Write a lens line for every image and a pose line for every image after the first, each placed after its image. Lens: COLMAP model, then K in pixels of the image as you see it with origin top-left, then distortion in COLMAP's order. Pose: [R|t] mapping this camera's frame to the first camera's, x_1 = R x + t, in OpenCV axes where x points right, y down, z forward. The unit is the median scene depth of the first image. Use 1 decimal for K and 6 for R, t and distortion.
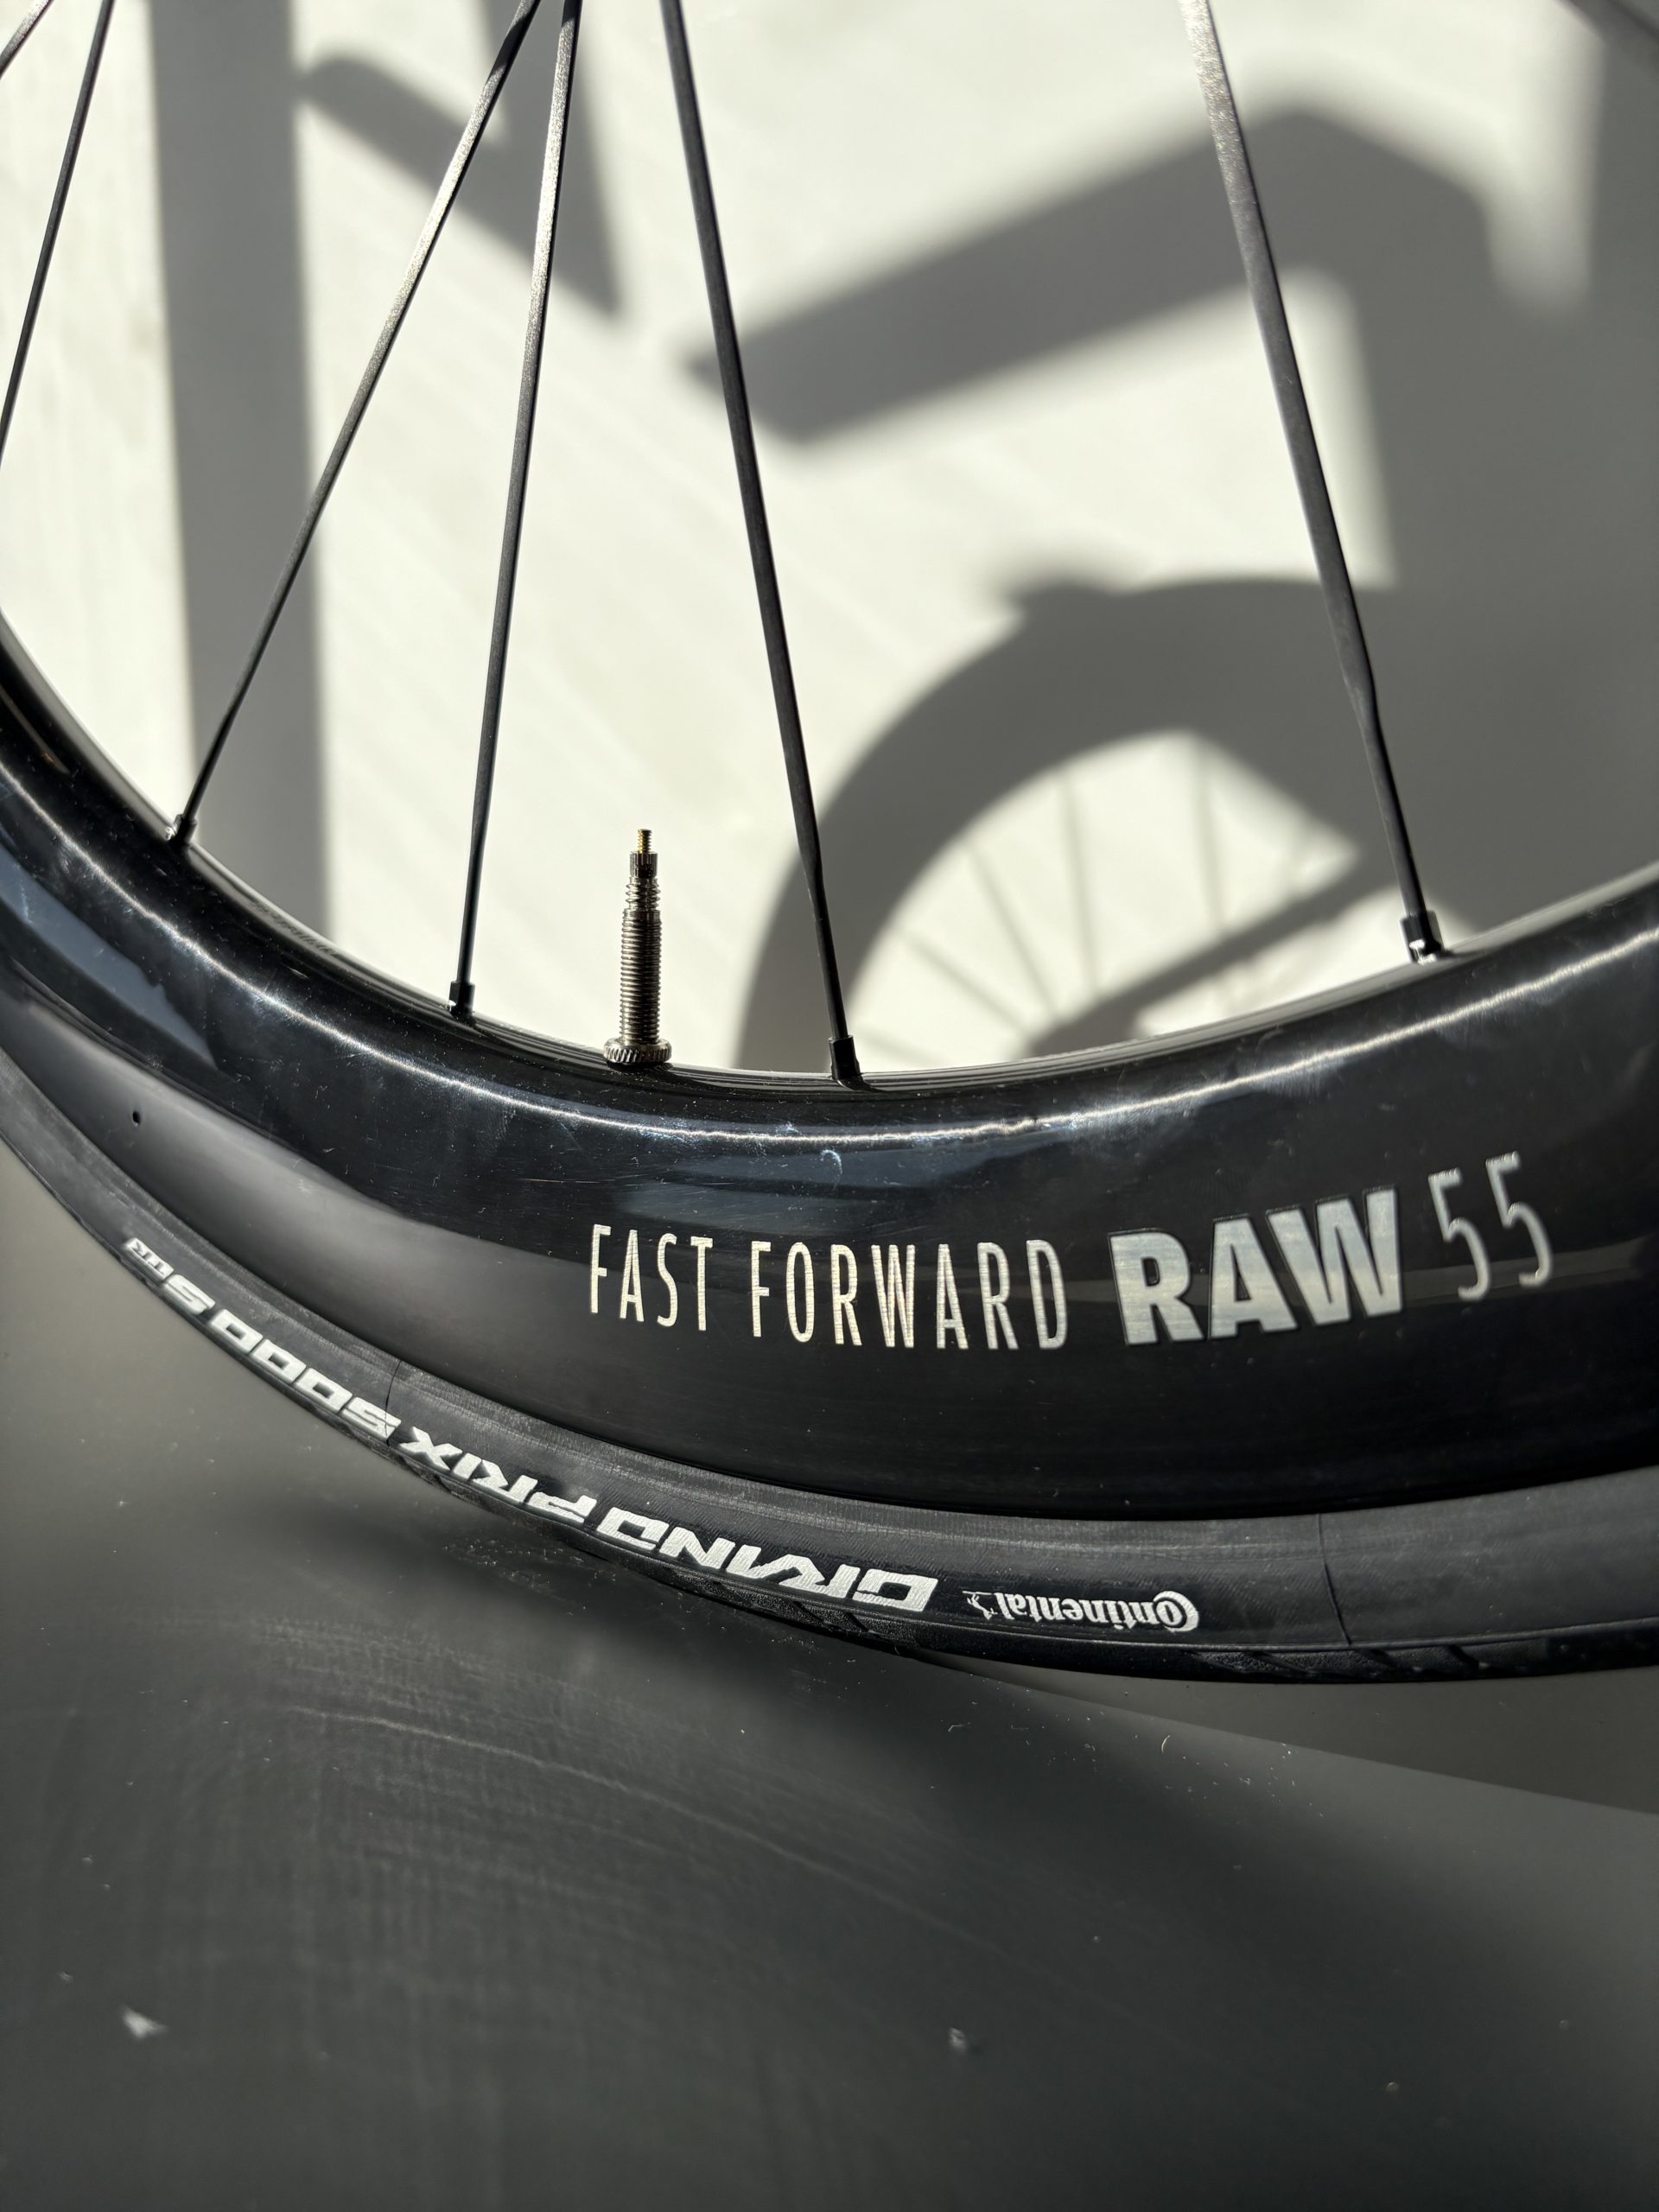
lens RADIAL K [[1727.5, 0, 829.5], [0, 1727.5, 1106.0], [0, 0, 1]] dist [-0.005250, -0.002894]
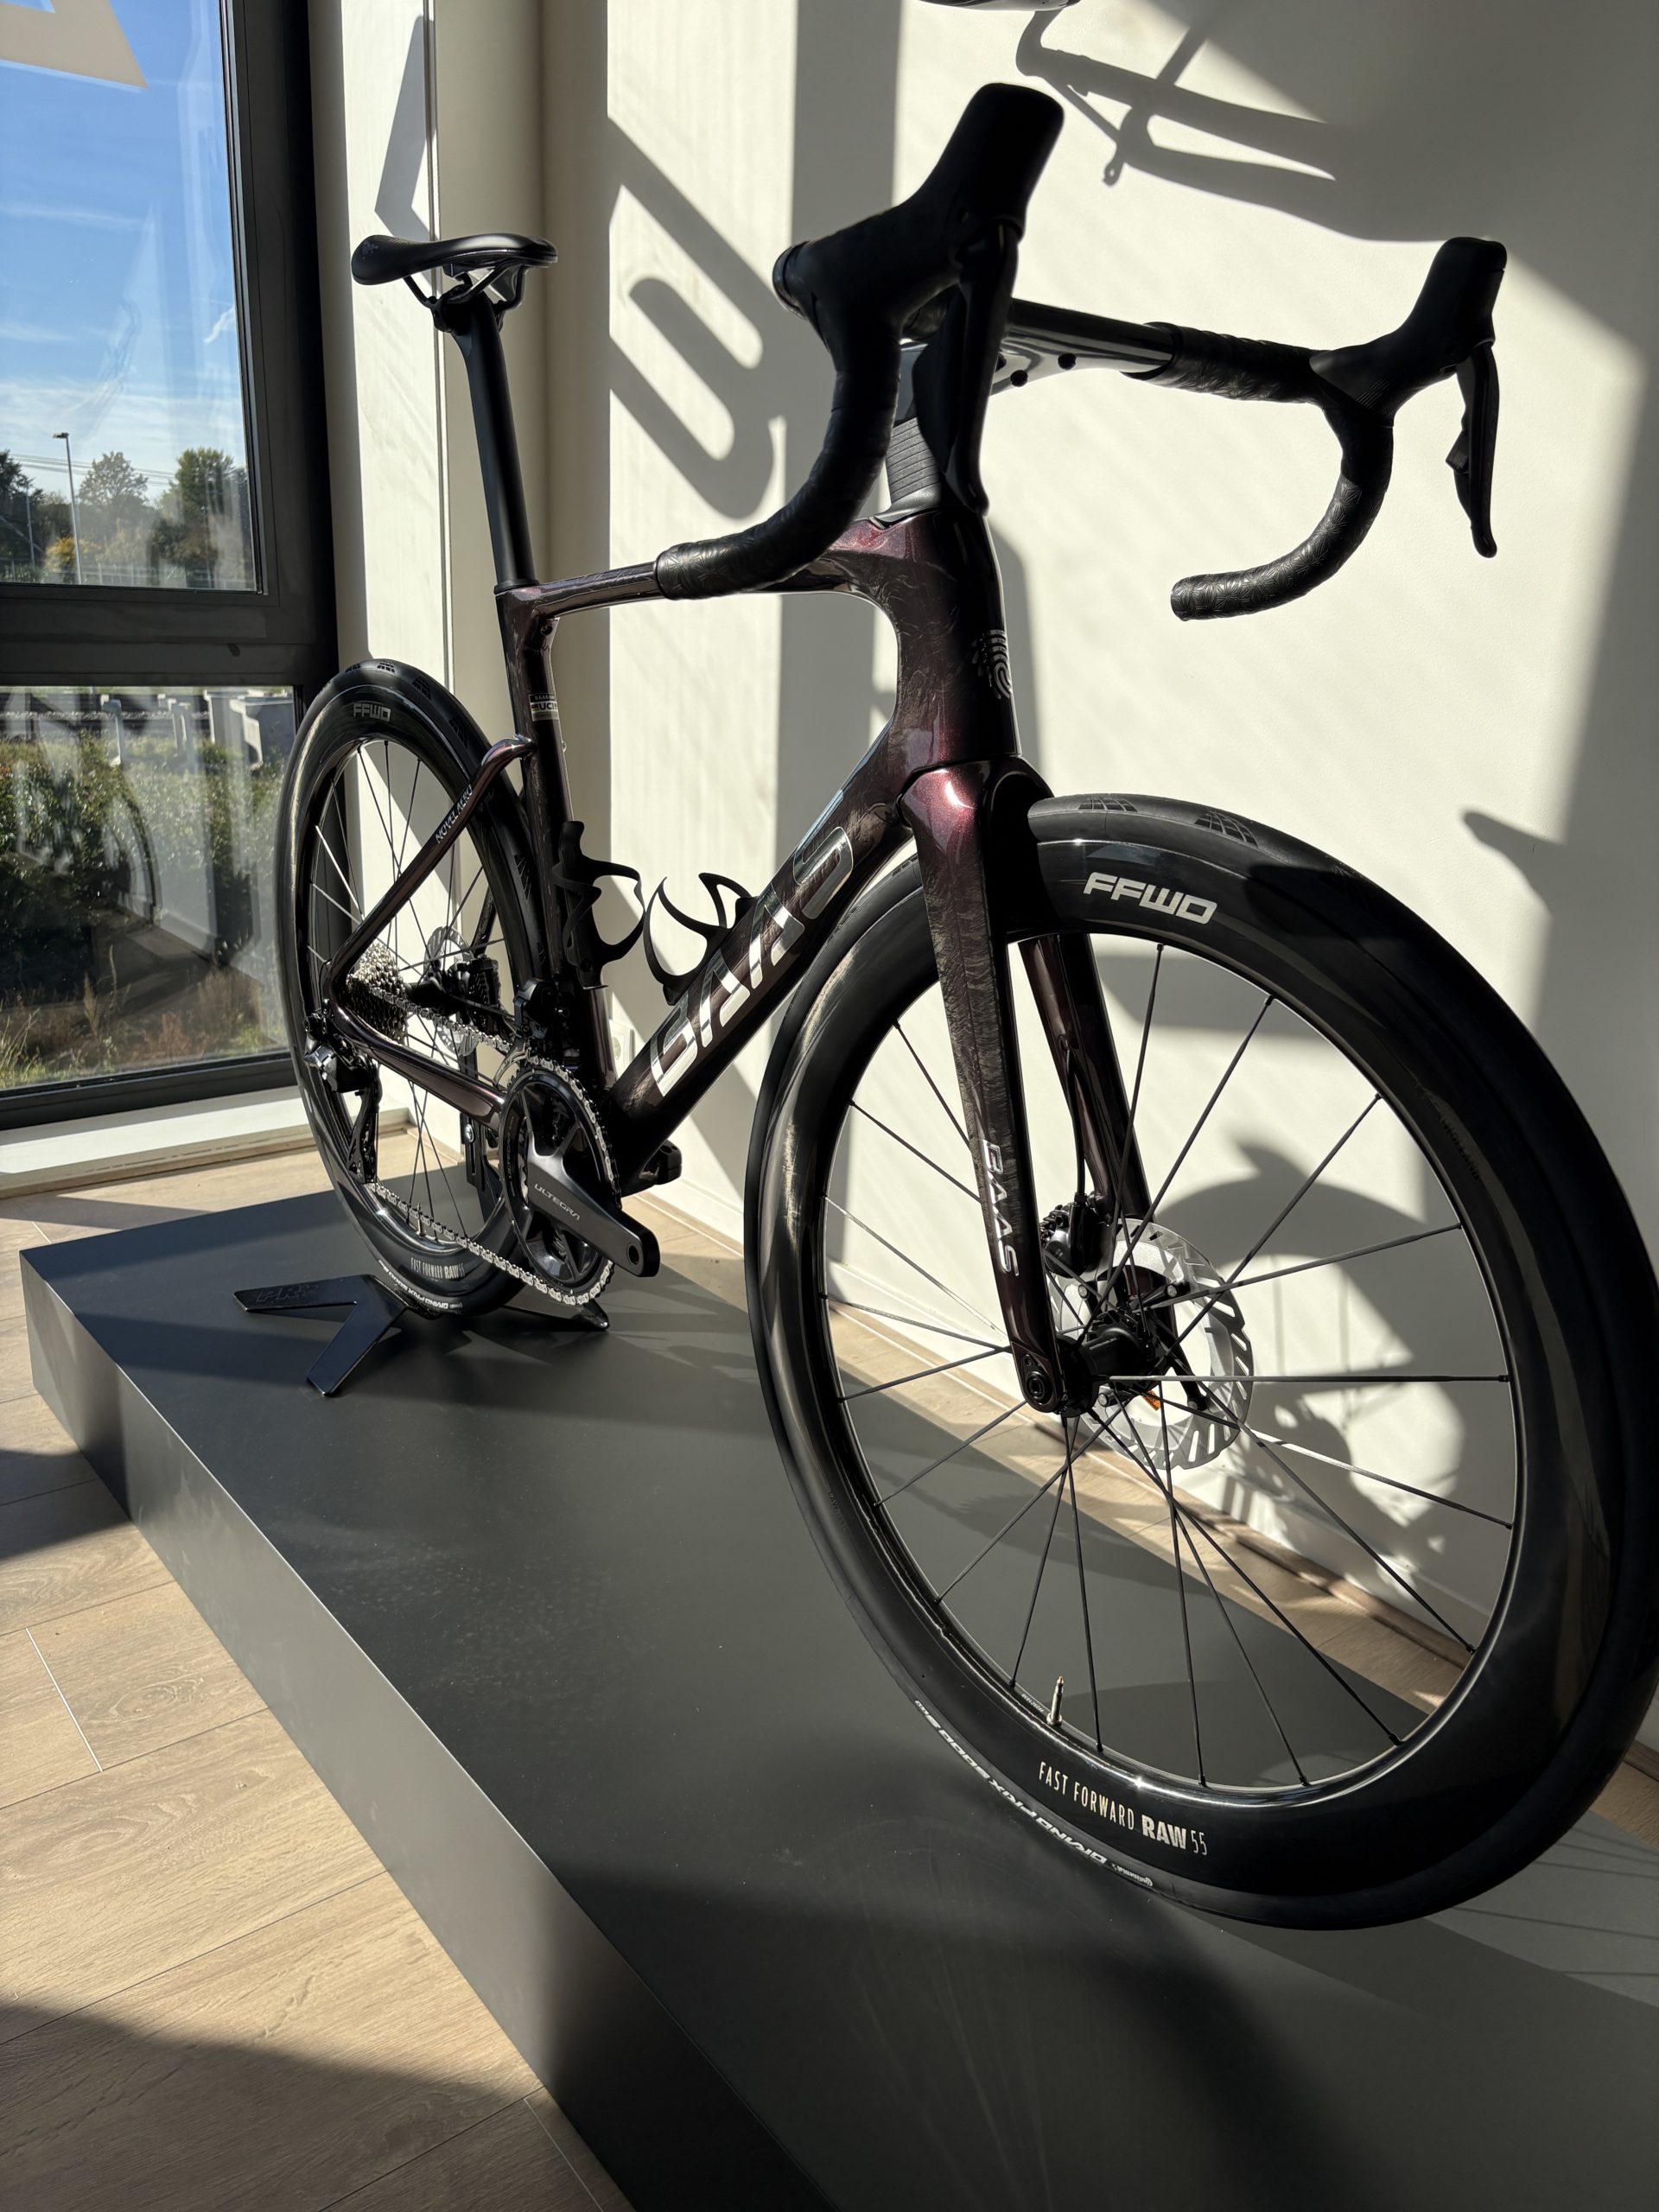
lens RADIAL K [[1668.8, 0, 809.6], [0, 1668.8, 1113.7], [0, 0, 1]] dist [0.016909, -0.003677]
pose [[0.969934, 0.097142, -0.223139, 0.095984], [-0.075310, 0.991683, 0.104370, -2.220278], [0.231421, -0.084427, 0.969183, -3.570520]]
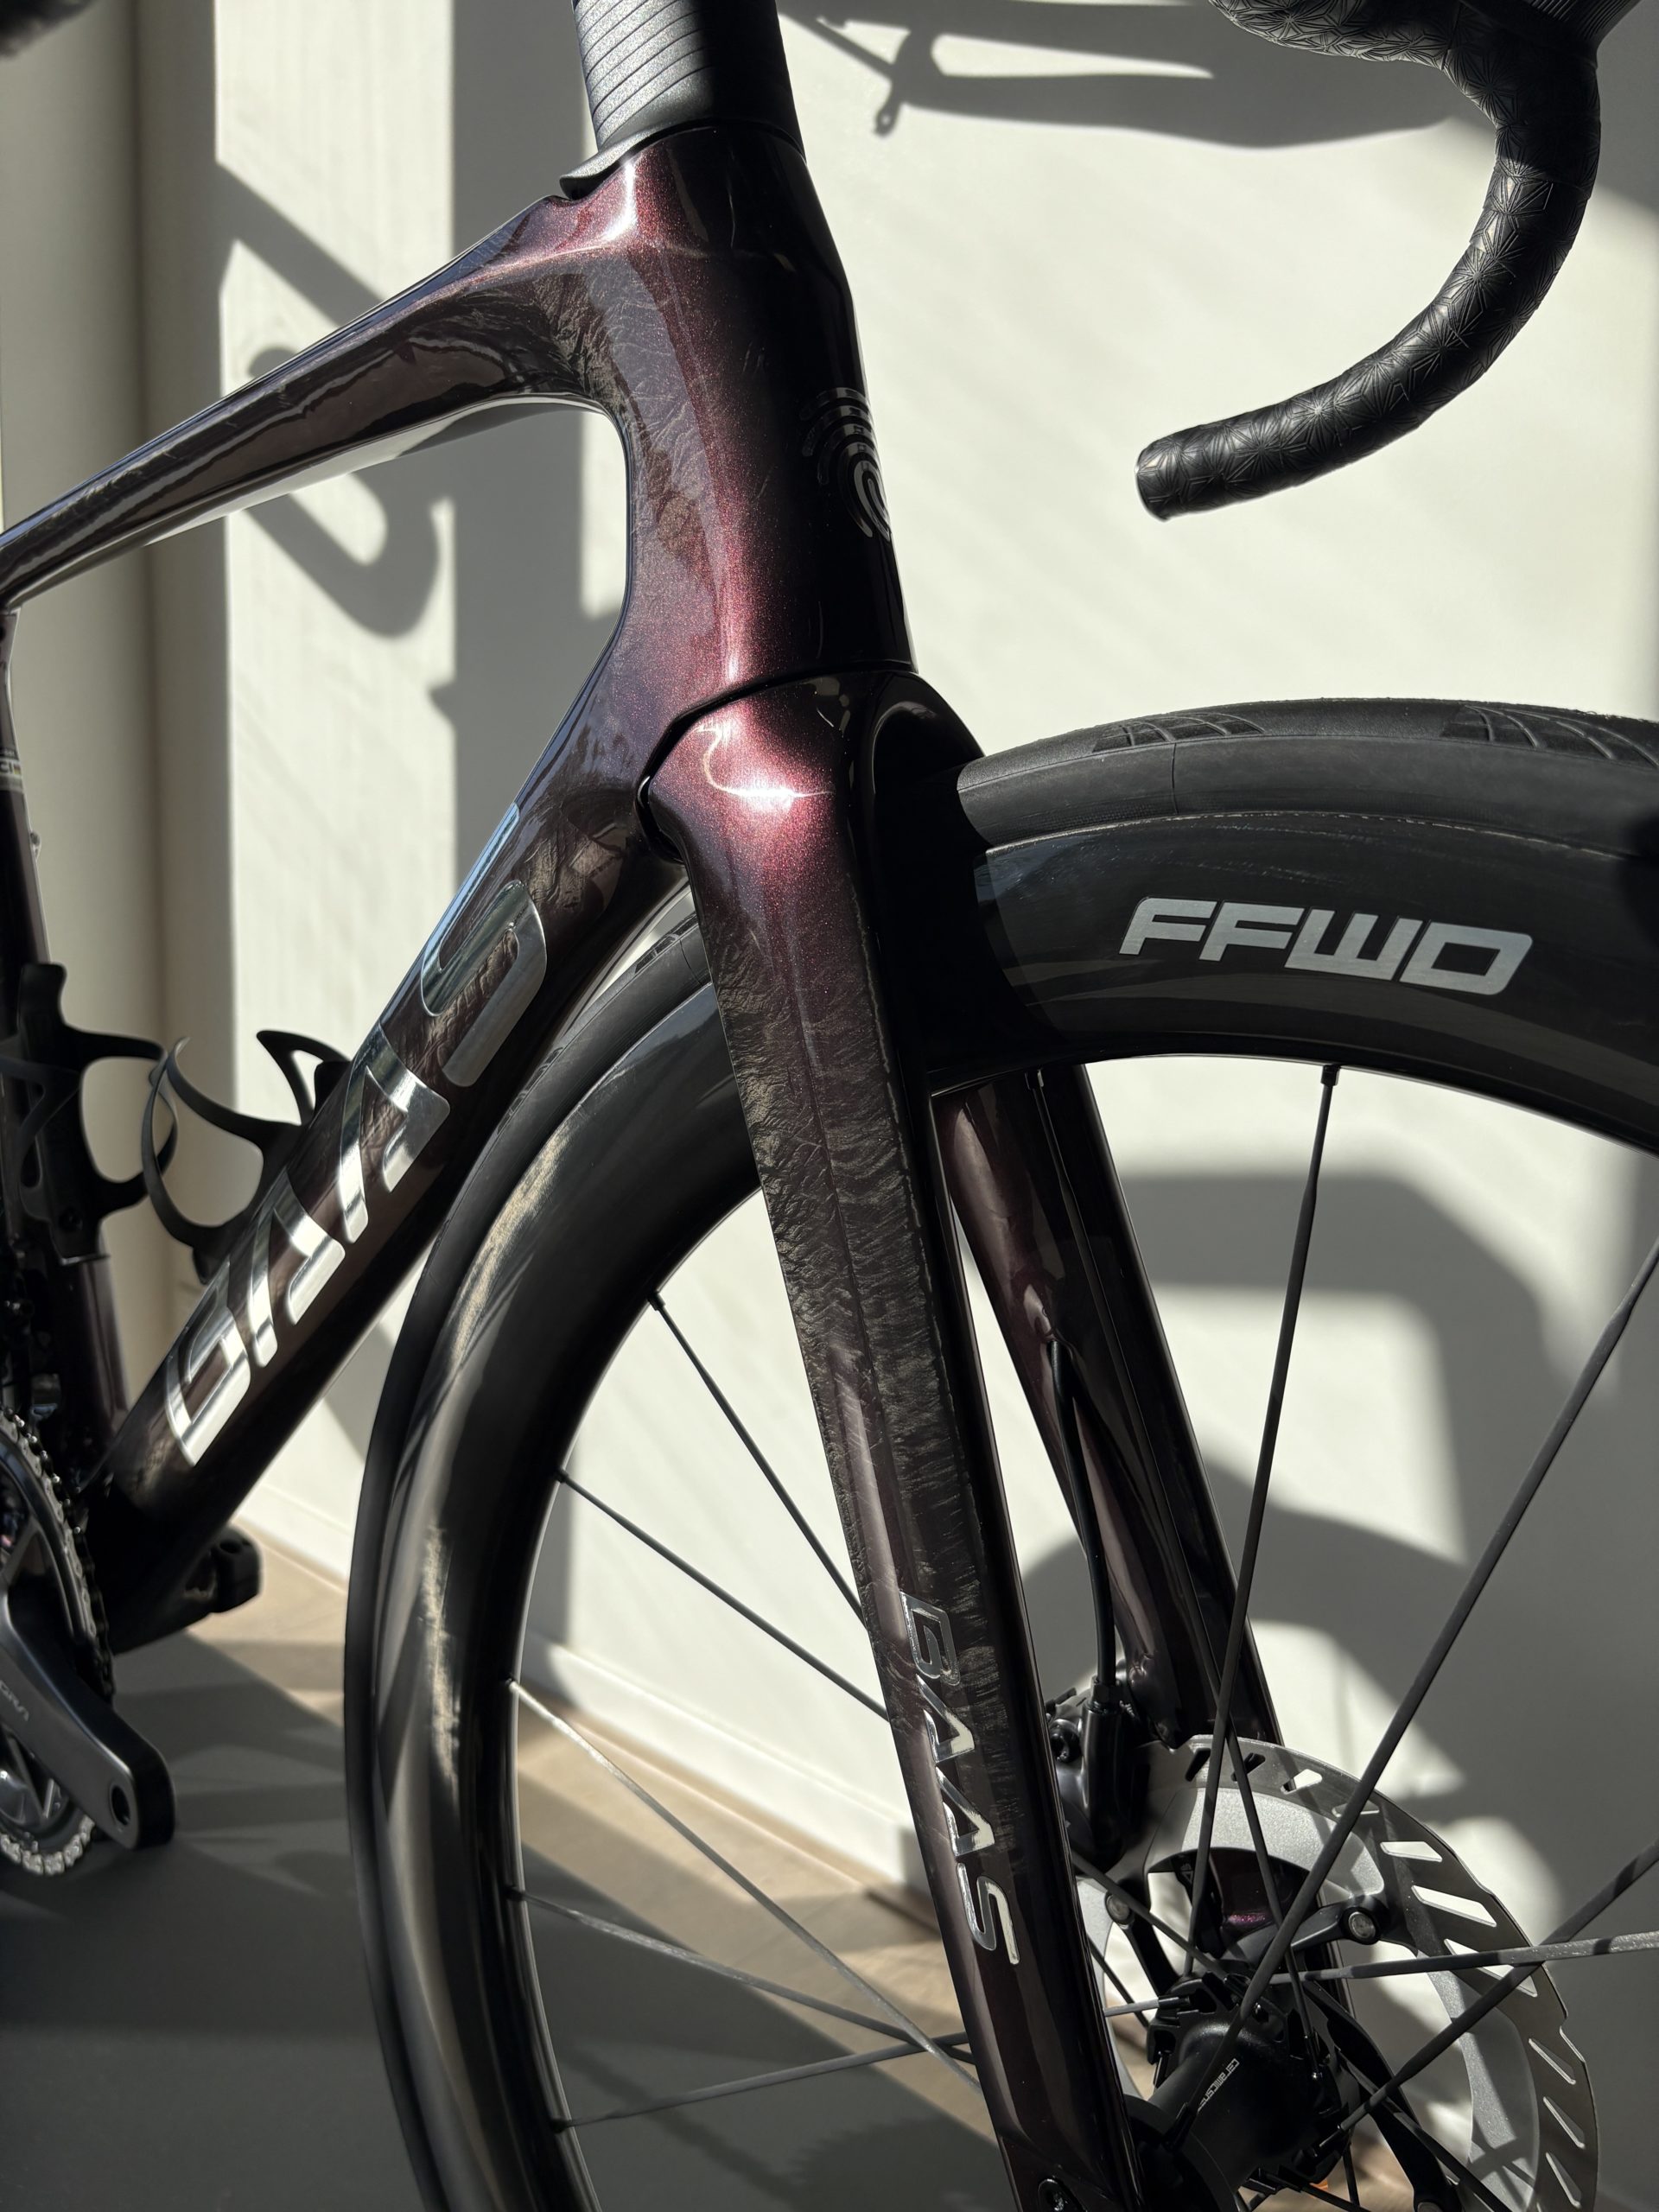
lens RADIAL K [[1713.5, 0, 829.5], [0, 1713.5, 1106.0], [0, 0, 1]] dist [0.009727, 0.006543]
pose [[0.997543, 0.031097, -0.062771, -0.403251], [-0.035307, 0.997120, -0.067116, -2.104892], [0.060503, 0.069167, 0.995769, -1.039408]]
